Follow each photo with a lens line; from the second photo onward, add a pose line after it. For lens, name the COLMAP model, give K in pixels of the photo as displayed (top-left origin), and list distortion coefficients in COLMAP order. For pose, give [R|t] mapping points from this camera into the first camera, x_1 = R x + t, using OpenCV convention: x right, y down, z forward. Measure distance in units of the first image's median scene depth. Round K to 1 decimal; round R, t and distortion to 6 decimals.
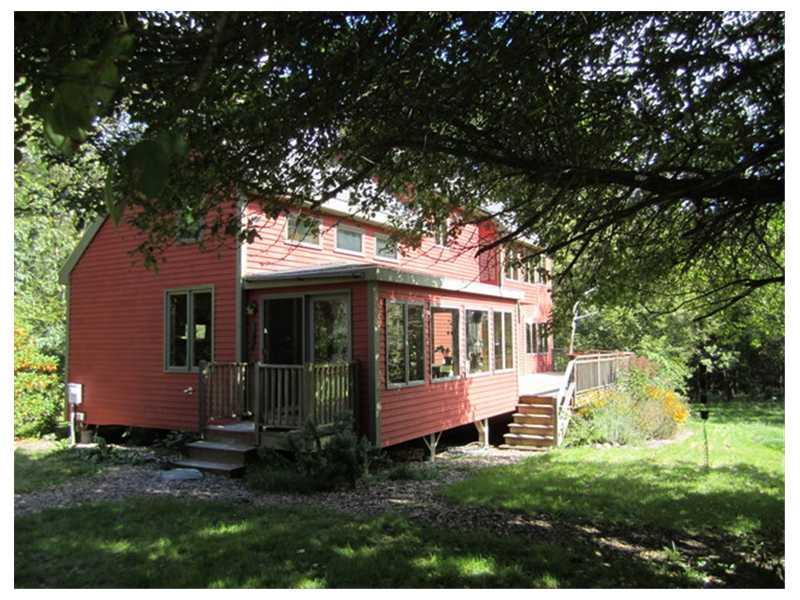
lens RADIAL K [[633.2, 0, 400.0], [0, 633.2, 300.0], [0, 0, 1]] dist [-0.021363, 0.002176]
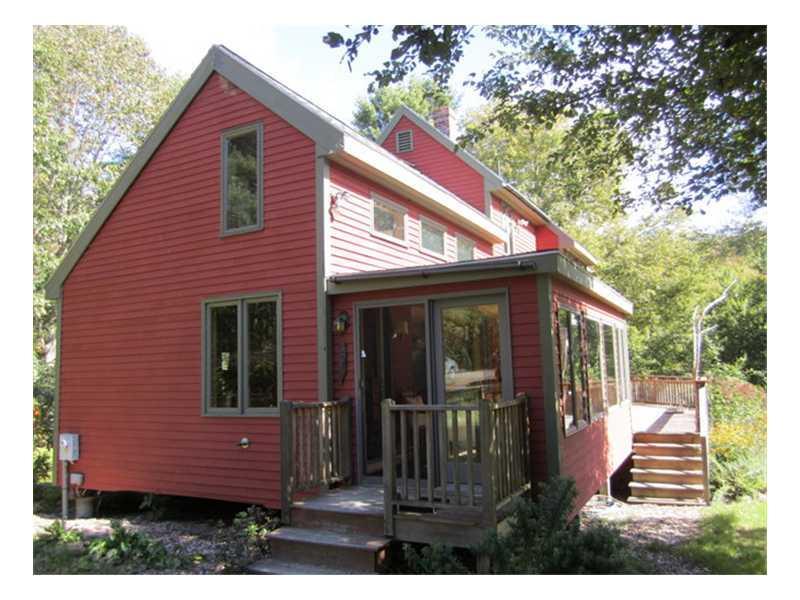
lens RADIAL K [[601.6, 0, 402.9], [0, 601.6, 294.1], [0, 0, 1]] dist [-0.032801, 0.001584]
pose [[0.997606, -0.009064, 0.068555, -0.175385], [0.013461, 0.997862, -0.063952, 0.021511], [-0.067829, 0.064722, 0.995595, 0.278238]]
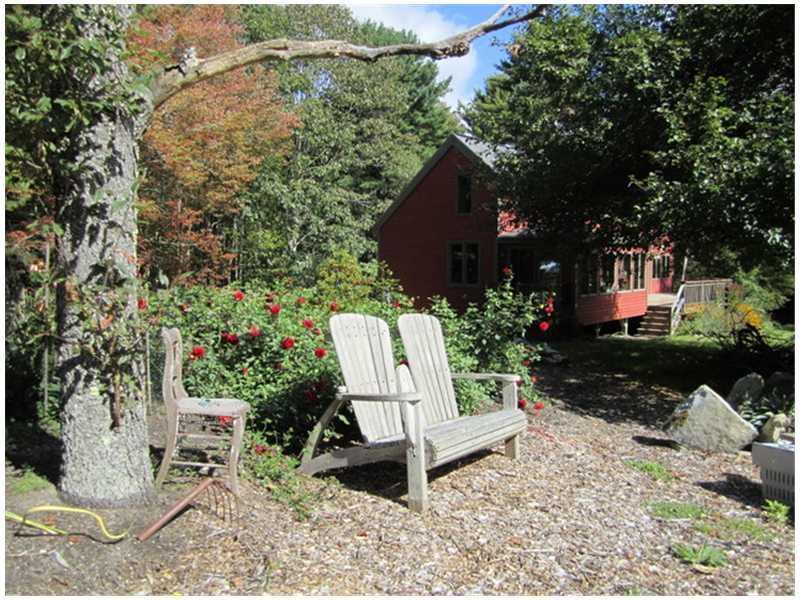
lens RADIAL K [[653.4, 0, 400.0], [0, 653.4, 300.0], [0, 0, 1]] dist [-0.039117, -0.000529]
pose [[0.986054, 0.025597, -0.164448, -0.178194], [-0.004165, 0.991588, 0.129370, -0.081583], [0.166376, -0.126881, 0.977865, -0.792866]]
